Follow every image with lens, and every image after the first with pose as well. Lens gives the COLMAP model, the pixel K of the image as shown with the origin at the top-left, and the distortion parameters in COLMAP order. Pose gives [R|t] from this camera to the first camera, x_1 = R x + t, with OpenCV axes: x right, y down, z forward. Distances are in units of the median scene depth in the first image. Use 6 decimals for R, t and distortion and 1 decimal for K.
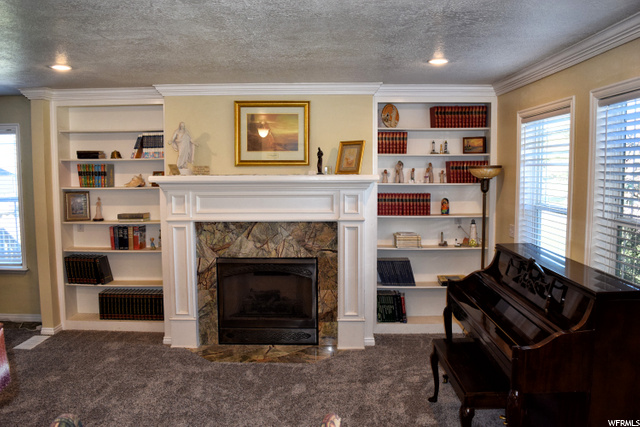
lens RADIAL K [[499.7, 0, 320.0], [0, 499.7, 213.5], [0, 0, 1]] dist [-0.089662, 0.001675]
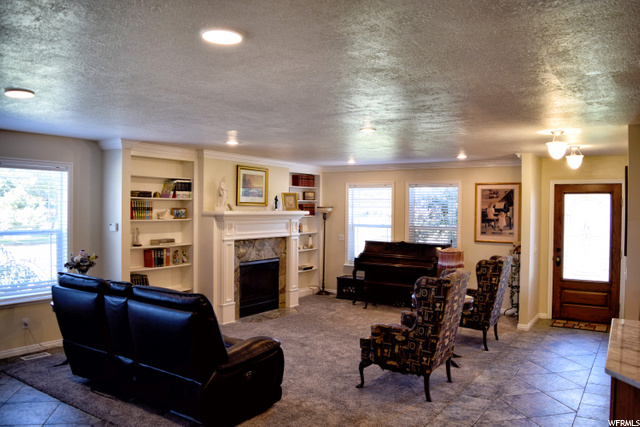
lens RADIAL K [[499.7, 0, 320.0], [0, 499.7, 213.5], [0, 0, 1]] dist [-0.089662, 0.001675]
pose [[0.540839, 0.001065, 0.841125, -1.408640], [0.061581, 0.997265, -0.040859, 0.013469], [-0.838869, 0.073896, 0.539295, -0.091964]]
